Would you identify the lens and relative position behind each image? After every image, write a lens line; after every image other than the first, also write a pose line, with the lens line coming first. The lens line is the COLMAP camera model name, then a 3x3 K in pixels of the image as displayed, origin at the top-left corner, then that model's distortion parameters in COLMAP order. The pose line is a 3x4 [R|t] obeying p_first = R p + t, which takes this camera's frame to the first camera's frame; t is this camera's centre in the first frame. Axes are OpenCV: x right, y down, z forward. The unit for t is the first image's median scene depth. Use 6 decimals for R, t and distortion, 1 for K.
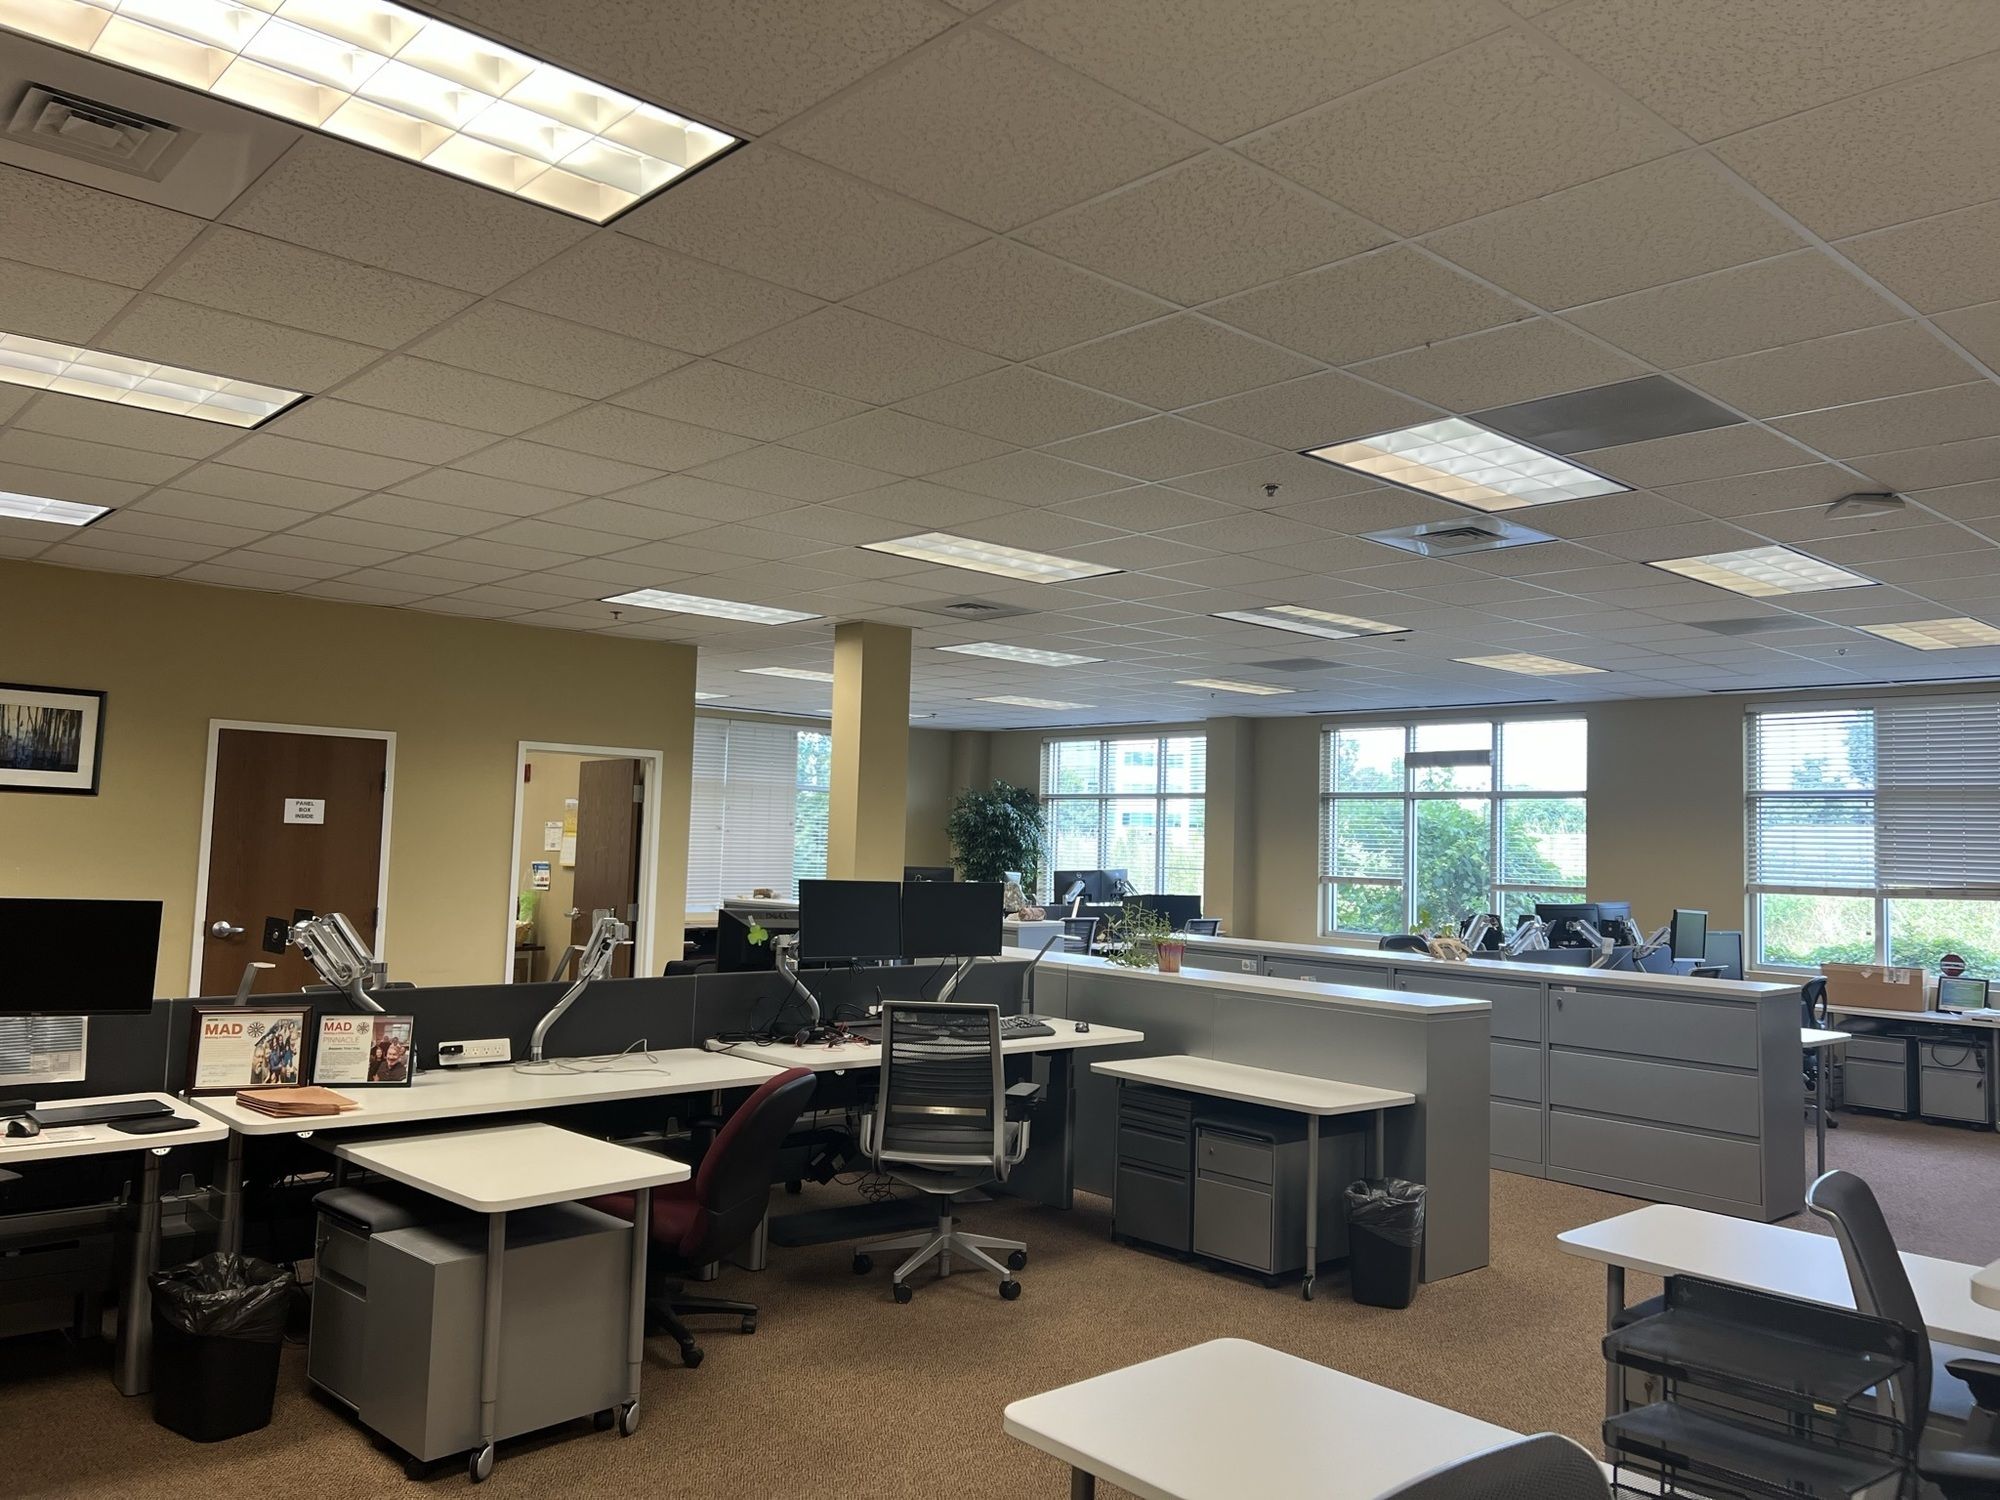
lens RADIAL K [[1506.8, 0, 1000.0], [0, 1506.8, 750.0], [0, 0, 1]] dist [0.003894, -0.000706]
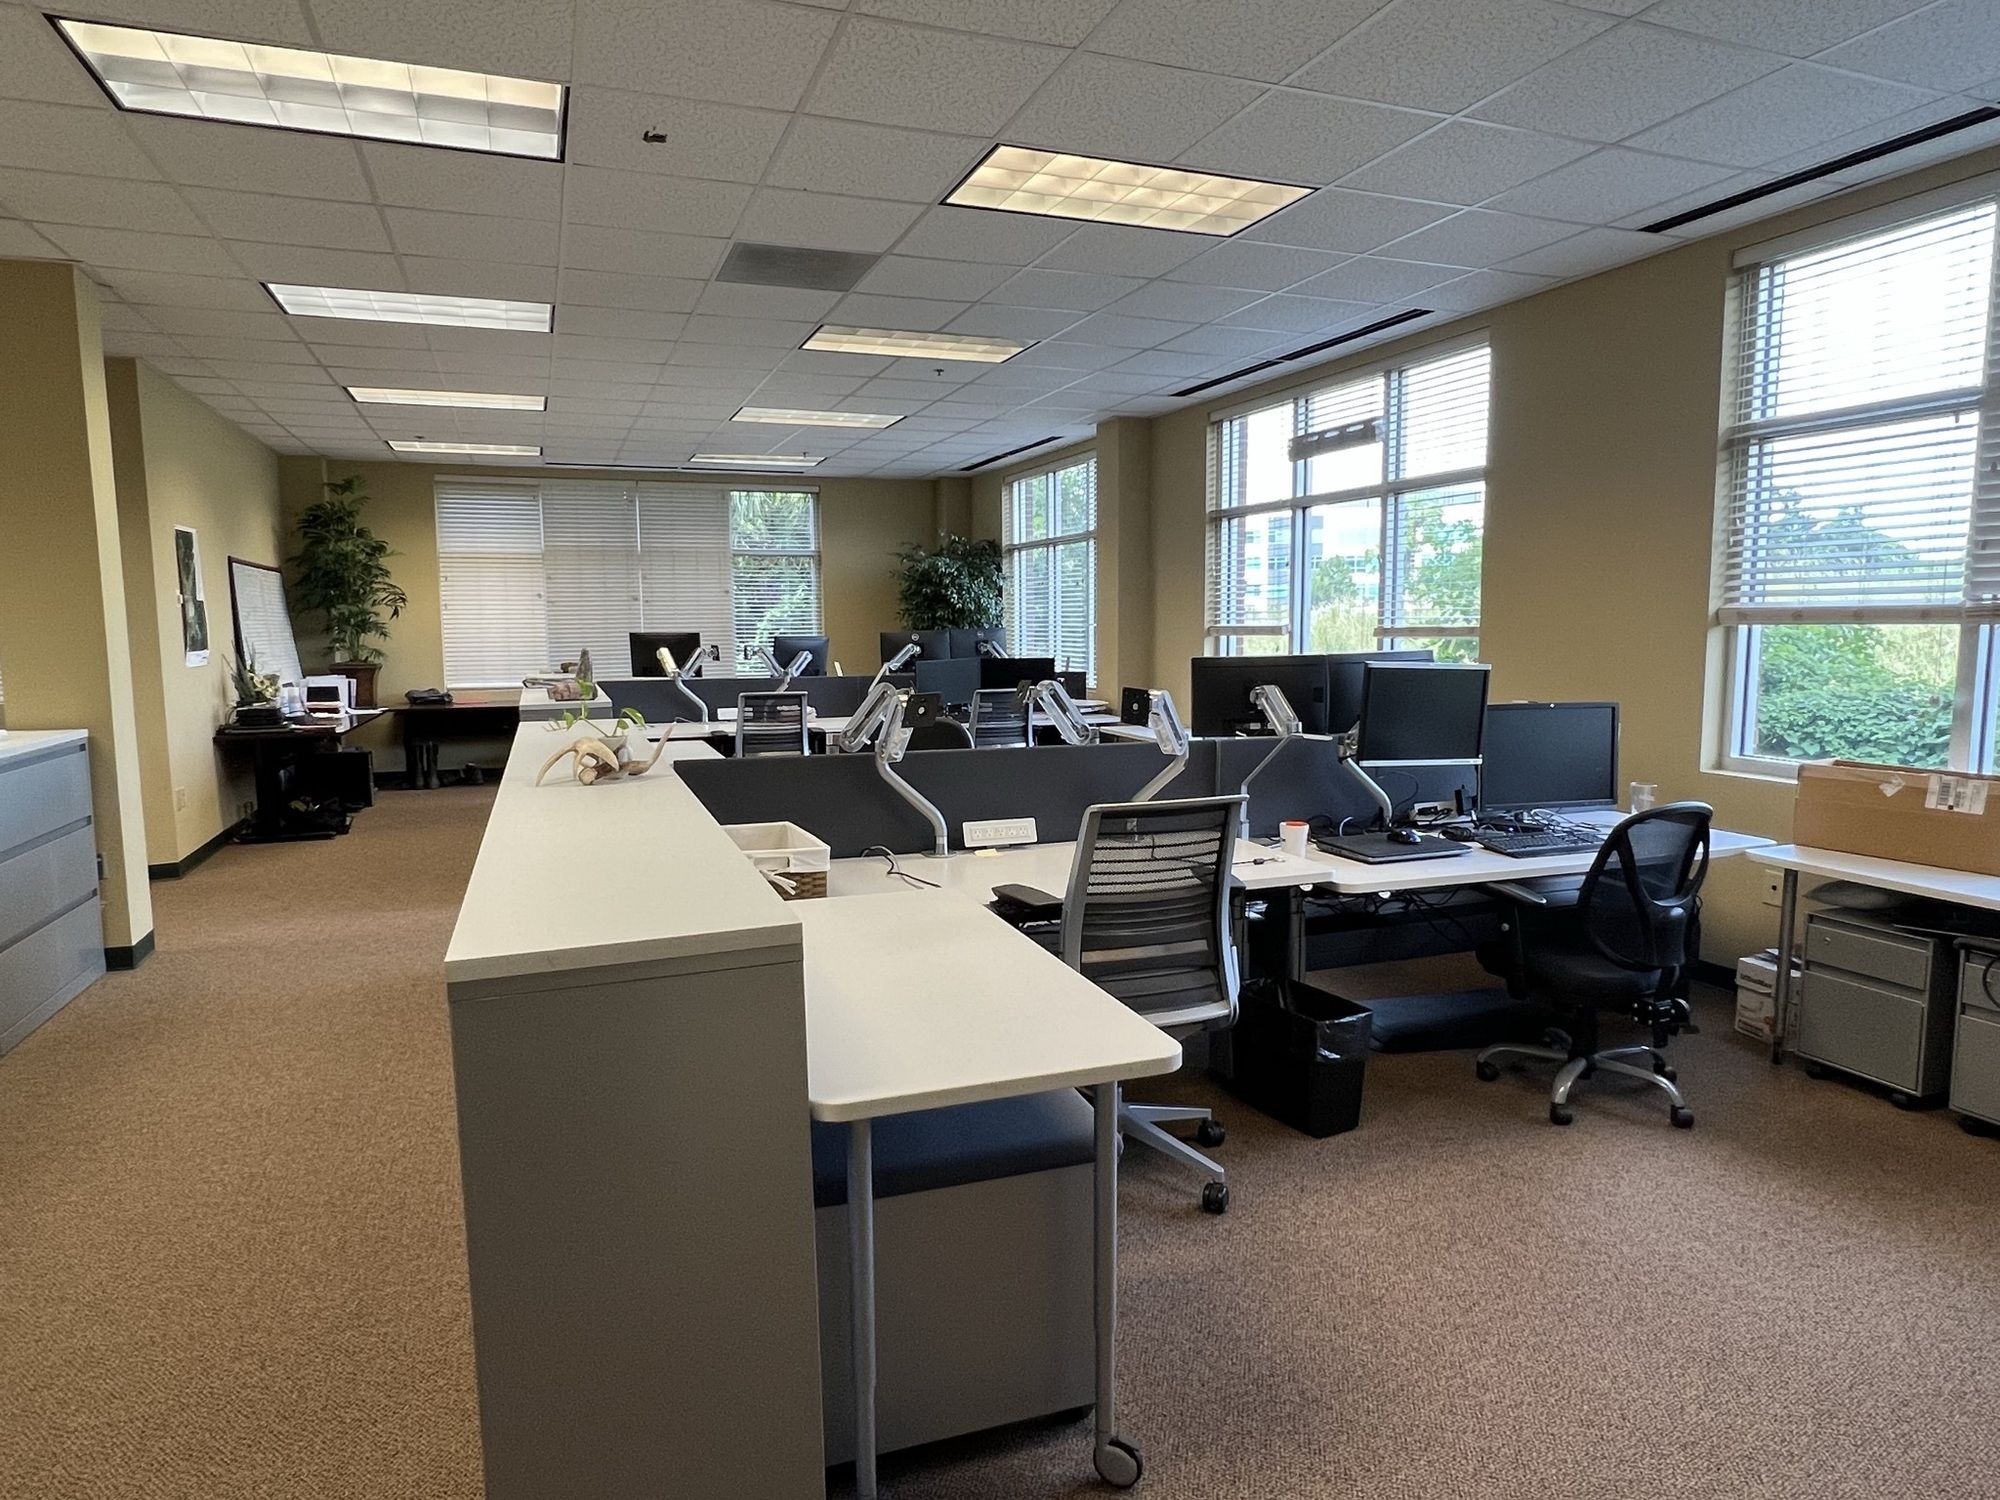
lens RADIAL K [[1238.9, 0, 1000.0], [0, 1238.9, 750.0], [0, 0, 1]] dist [0.022578, -0.001130]
pose [[0.926117, 0.001743, -0.377232, 0.374503], [0.059236, 0.986912, 0.149985, 0.050385], [0.372556, -0.161250, 0.913893, 0.439916]]
